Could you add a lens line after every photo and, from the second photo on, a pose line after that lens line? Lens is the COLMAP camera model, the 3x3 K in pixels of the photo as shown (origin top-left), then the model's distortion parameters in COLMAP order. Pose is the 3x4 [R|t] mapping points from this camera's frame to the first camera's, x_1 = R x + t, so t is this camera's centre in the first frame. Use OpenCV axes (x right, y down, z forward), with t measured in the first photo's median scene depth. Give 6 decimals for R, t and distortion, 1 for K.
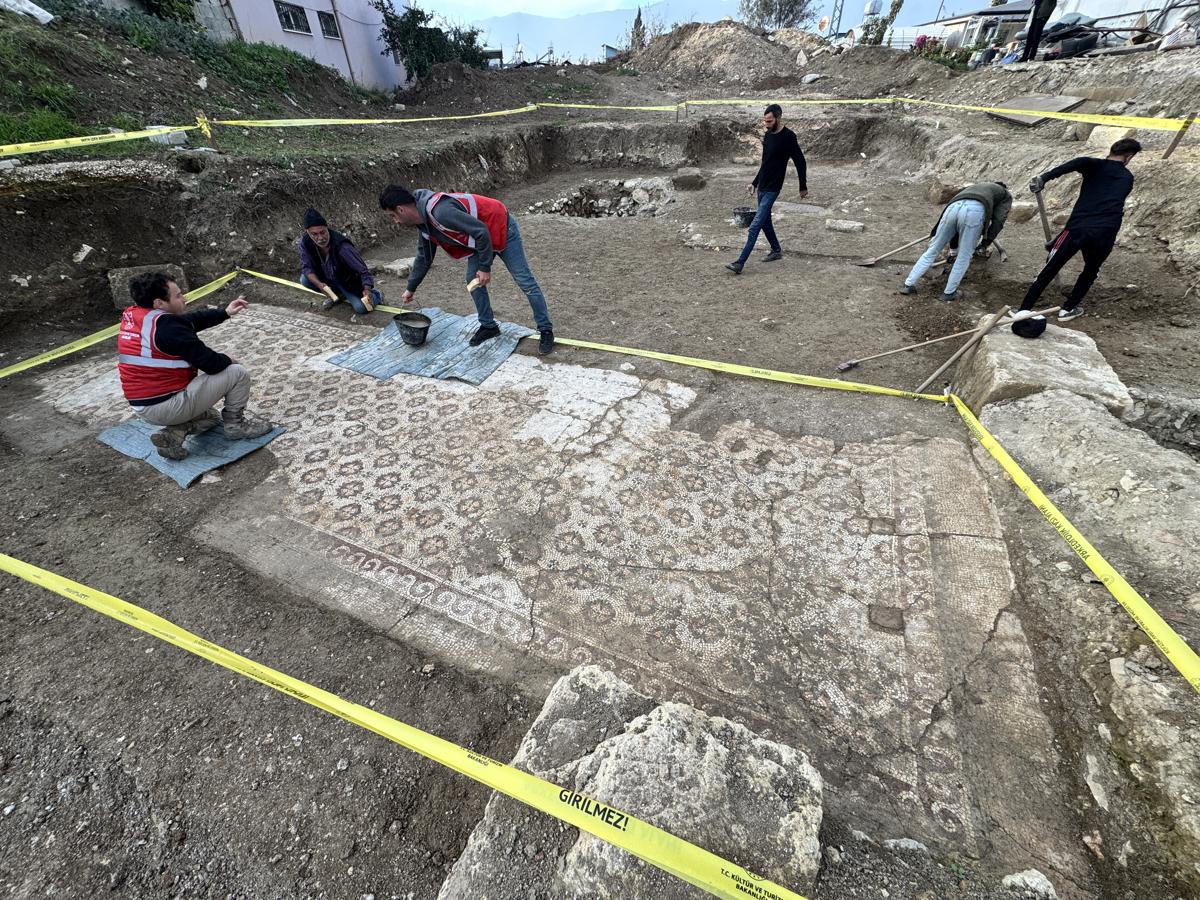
lens RADIAL K [[478.0, 0, 599.0], [0, 478.0, 446.5], [0, 0, 1]] dist [-0.000439, -0.000466]
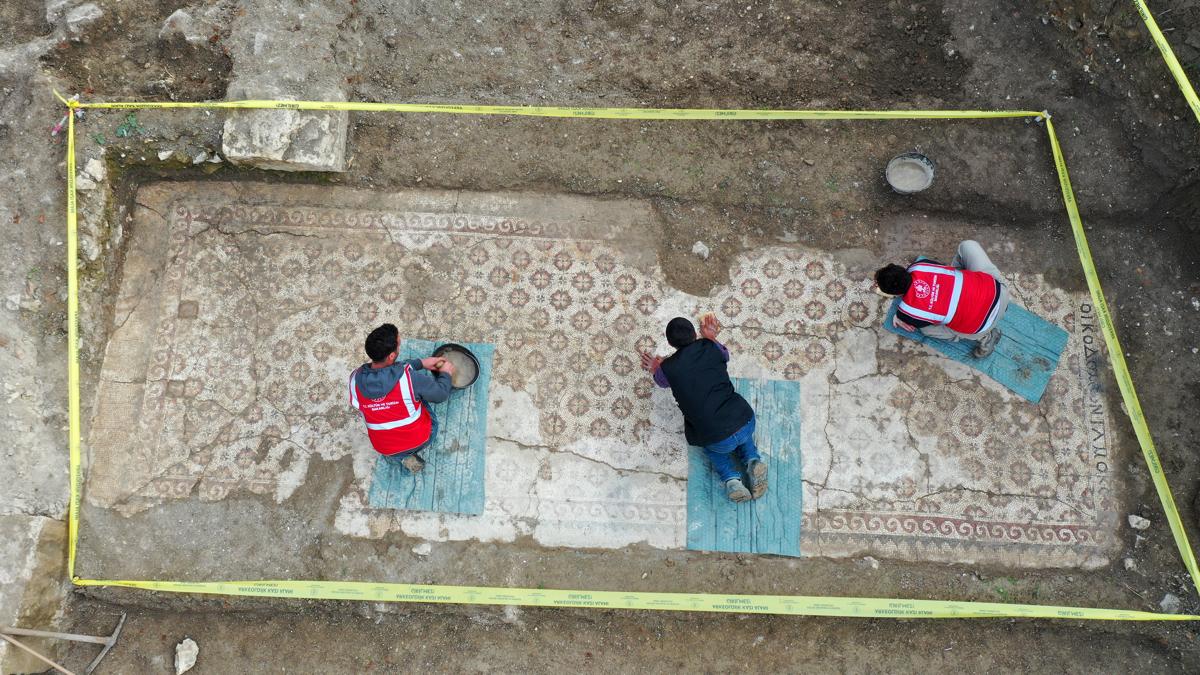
lens RADIAL K [[958.7, 0, 607.4], [0, 958.7, 333.0], [0, 0, 1]] dist [0.016932, 0.014585]
pose [[-0.924118, 0.374417, -0.076275, -0.318593], [-0.202843, -0.311530, 0.928334, -2.108646], [0.323822, 0.873362, 0.363839, 0.220355]]
